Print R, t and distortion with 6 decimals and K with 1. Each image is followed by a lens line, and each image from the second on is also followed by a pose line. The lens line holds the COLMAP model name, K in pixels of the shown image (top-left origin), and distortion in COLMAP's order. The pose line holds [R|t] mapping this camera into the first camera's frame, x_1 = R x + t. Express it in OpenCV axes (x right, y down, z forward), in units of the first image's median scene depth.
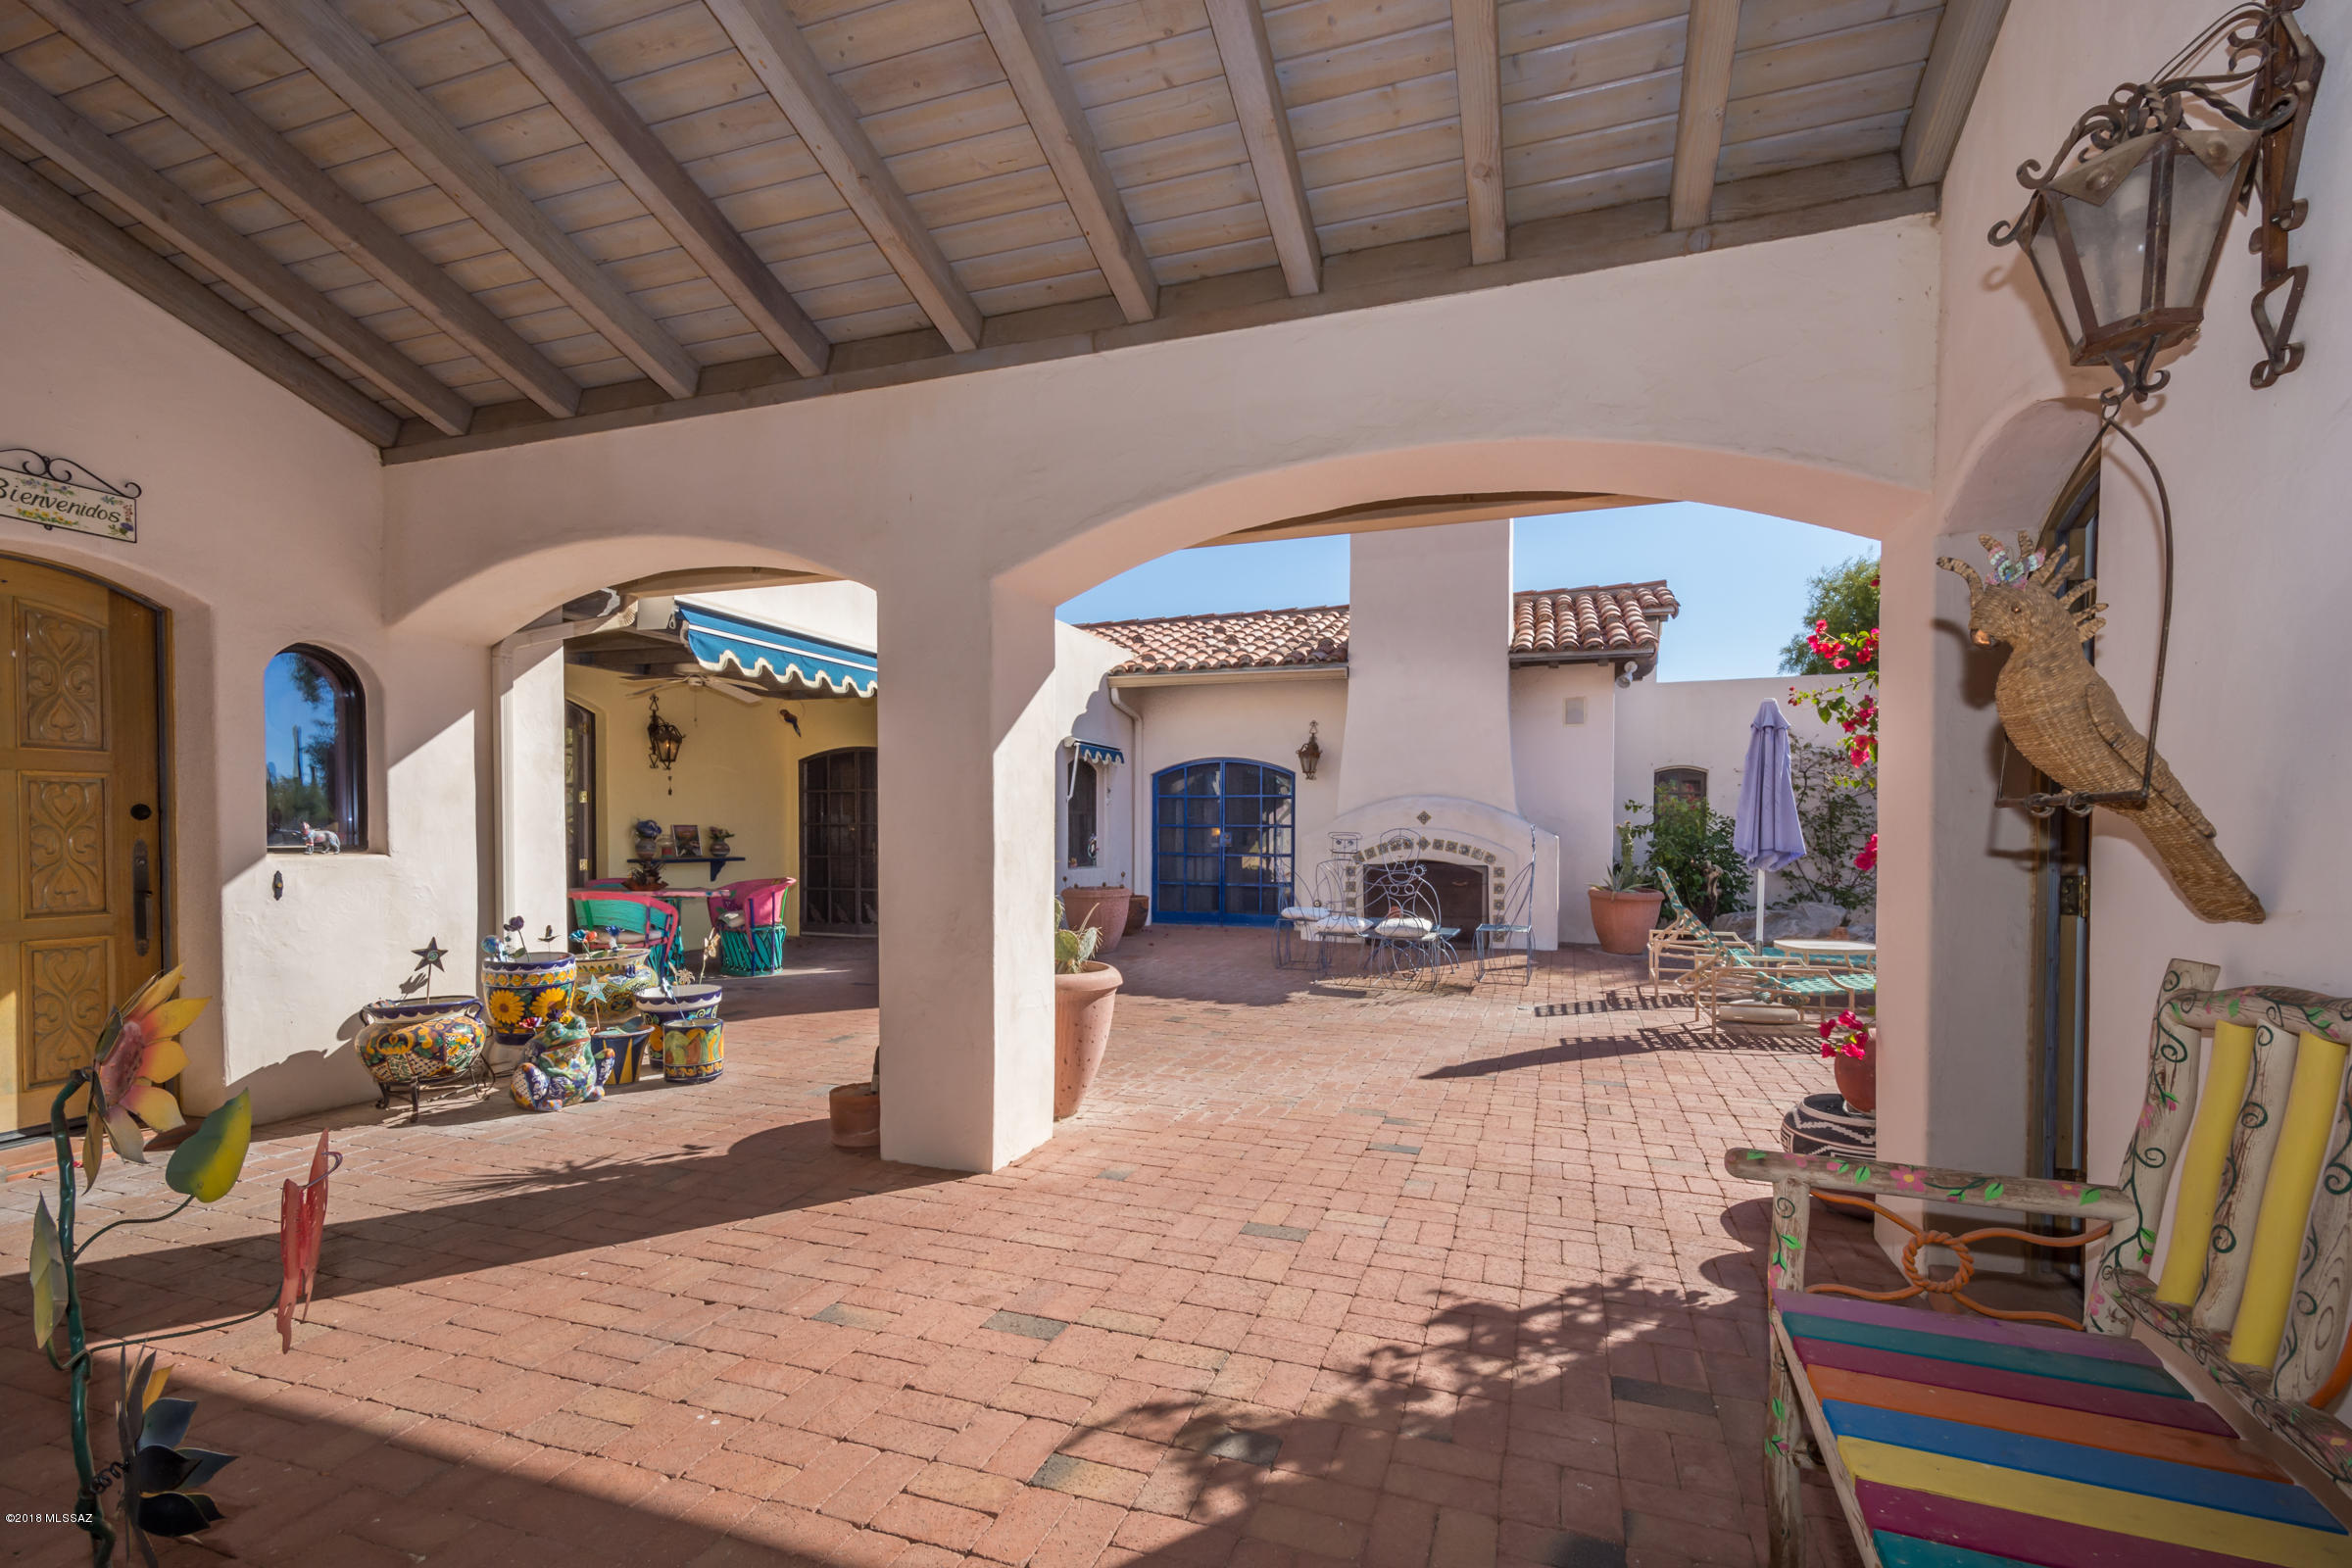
lens RADIAL K [[1053.1, 0, 1166.8], [0, 1053.1, 866.3], [0, 0, 1]] dist [0.001283, 0.000088]
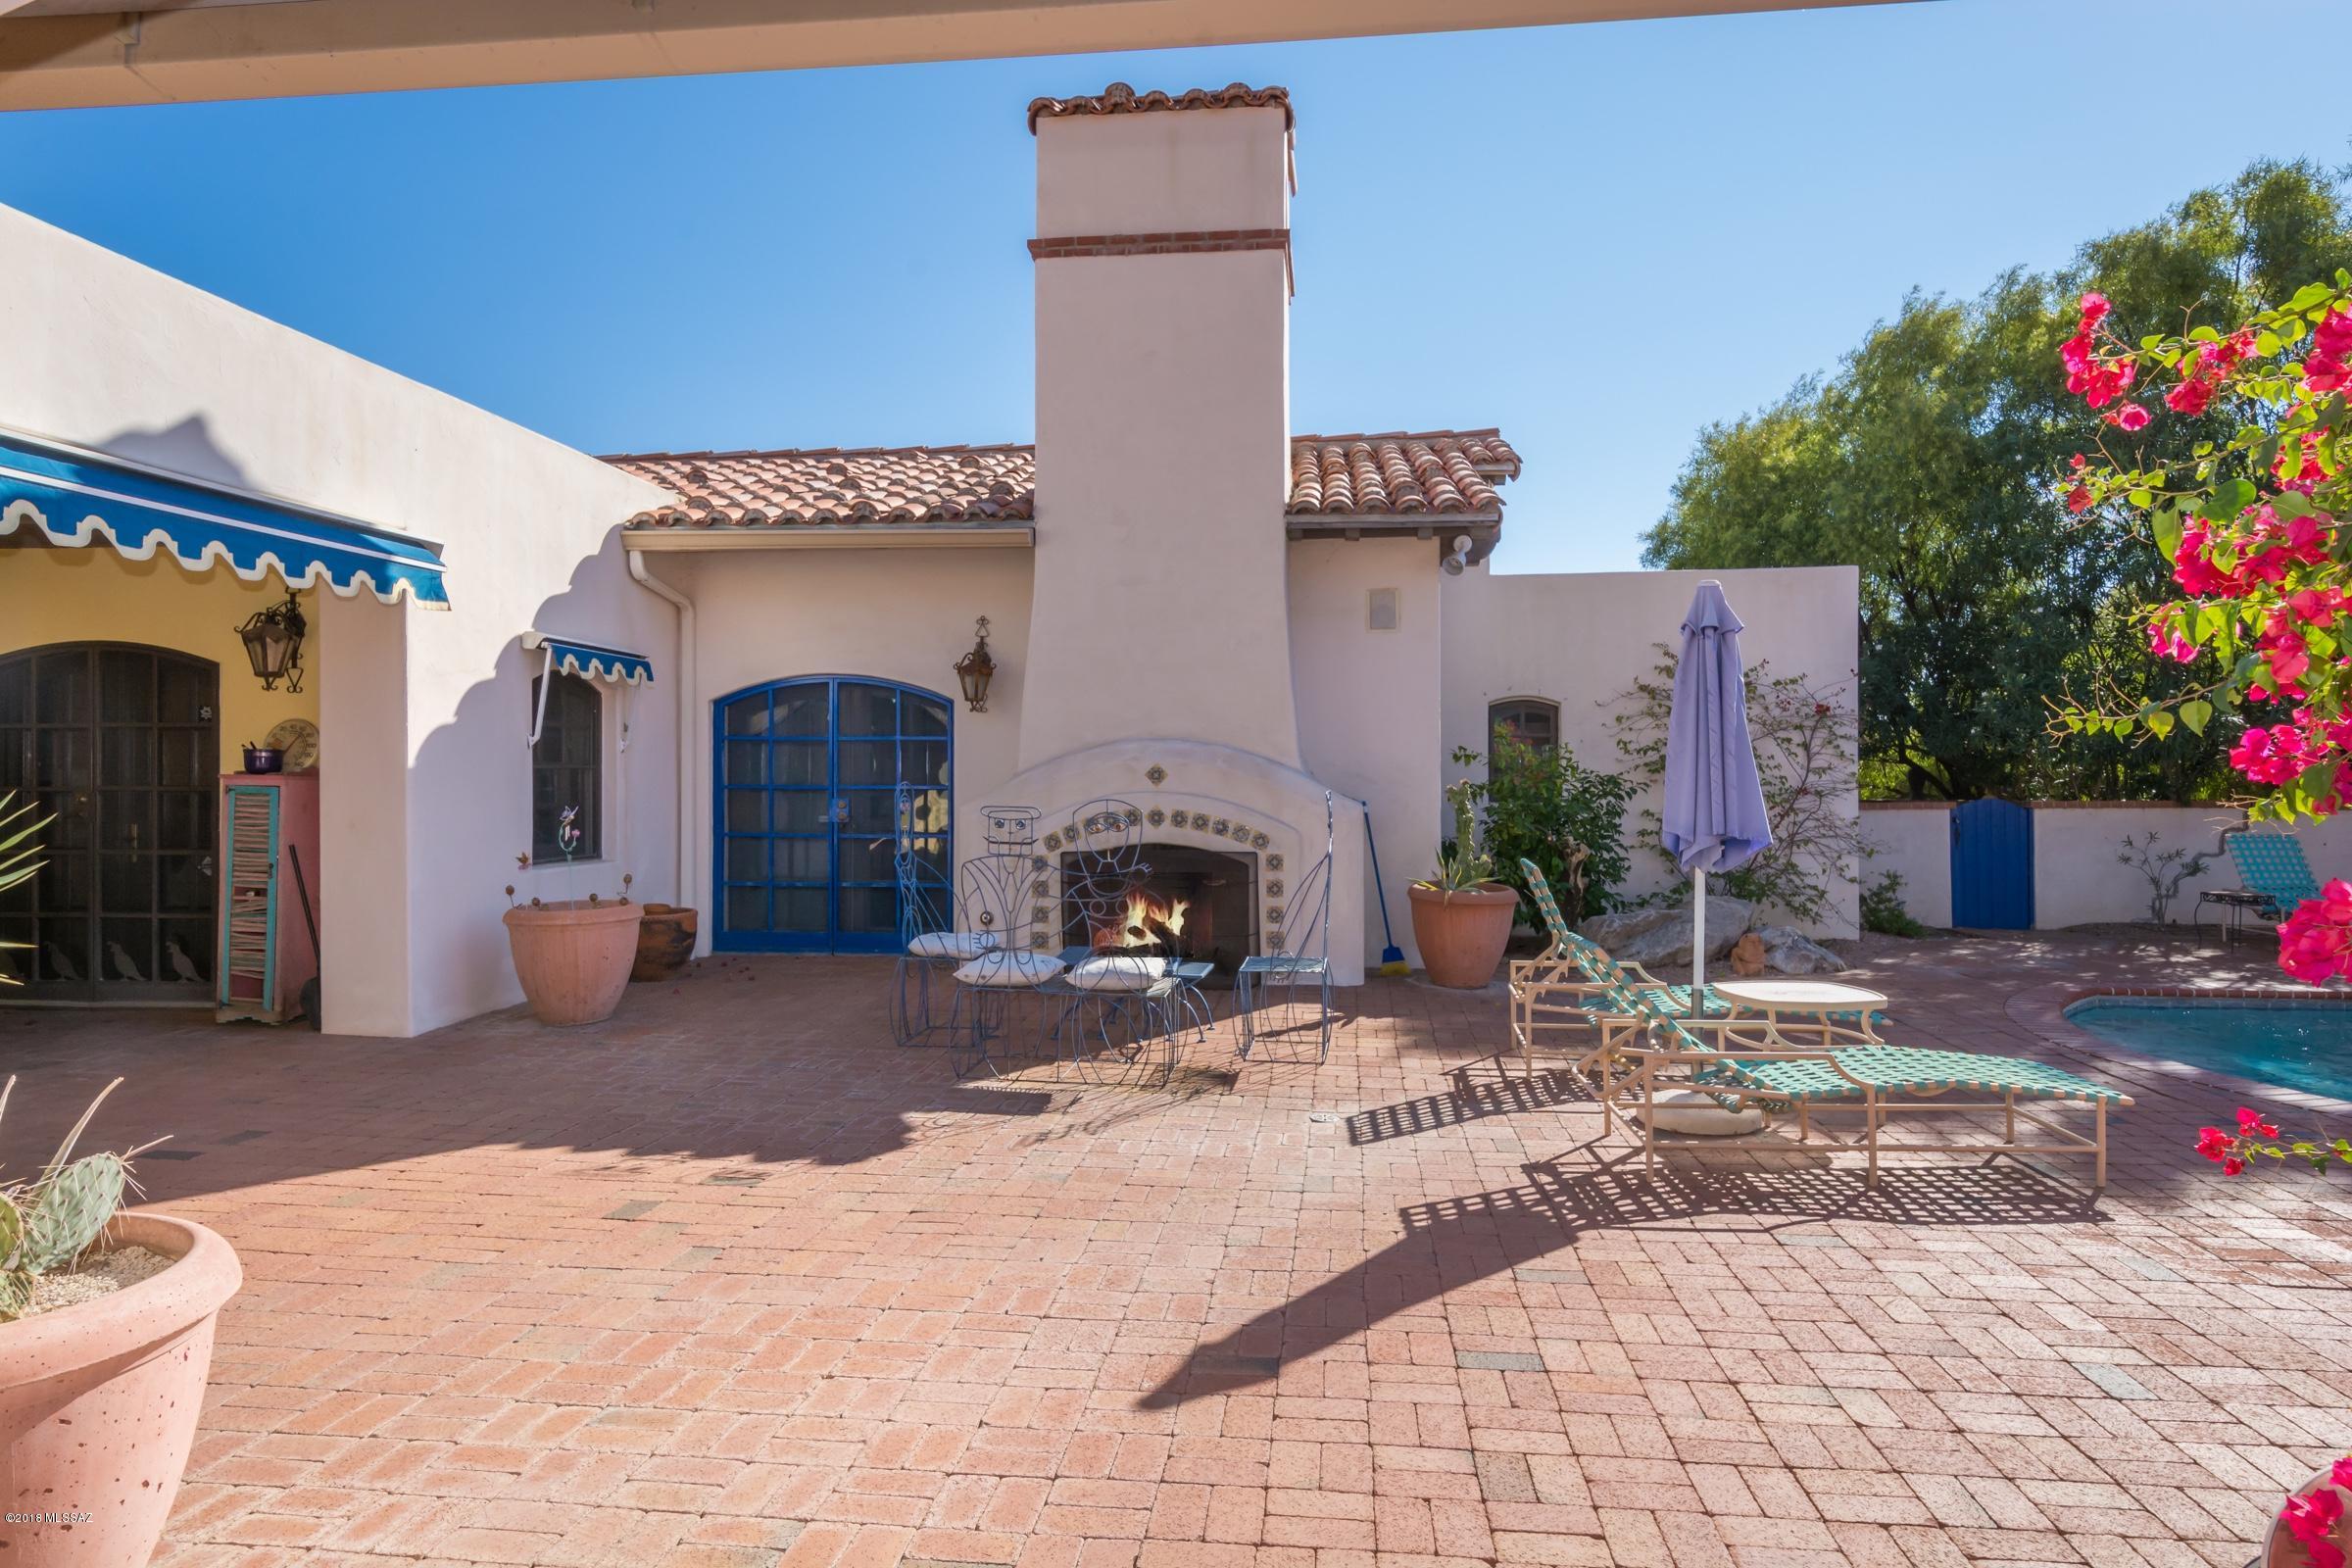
lens RADIAL K [[1428.7, 0, 1176.0], [0, 1428.7, 784.0], [0, 0, 1]] dist [0.001089, 0.000139]
pose [[0.971537, -0.003778, 0.236856, 0.054870], [0.011376, 0.999463, -0.030720, -0.014490], [-0.236613, 0.032540, 0.971059, 0.179122]]
